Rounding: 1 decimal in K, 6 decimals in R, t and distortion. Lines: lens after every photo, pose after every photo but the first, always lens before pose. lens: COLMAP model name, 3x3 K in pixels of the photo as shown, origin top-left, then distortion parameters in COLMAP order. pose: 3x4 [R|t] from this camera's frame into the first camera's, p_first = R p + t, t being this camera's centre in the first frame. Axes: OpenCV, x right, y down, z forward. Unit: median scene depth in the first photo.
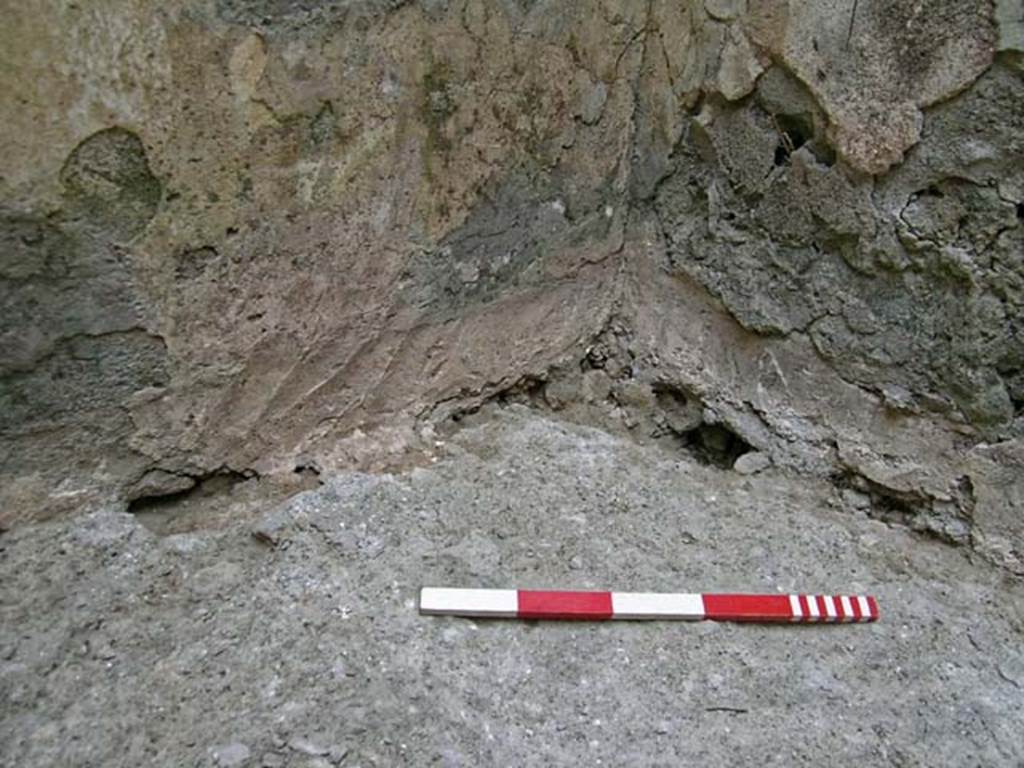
lens RADIAL K [[934.6, 0, 512.0], [0, 934.6, 384.0], [0, 0, 1]] dist [-0.110074, 0.140108]
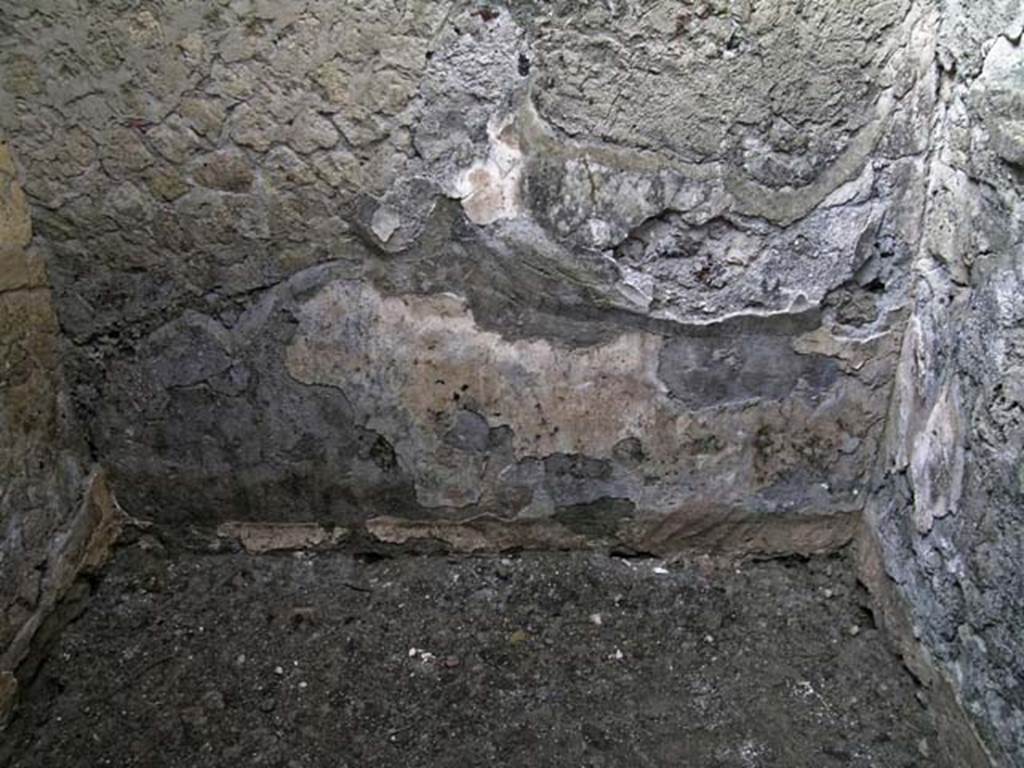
lens RADIAL K [[934.6, 0, 512.0], [0, 934.6, 384.0], [0, 0, 1]] dist [-0.110074, 0.140108]
pose [[0.771258, 0.251748, -0.584623, 0.772730], [-0.244901, 0.965124, 0.092515, -0.498193], [0.587525, 0.071822, 0.806013, -1.309472]]
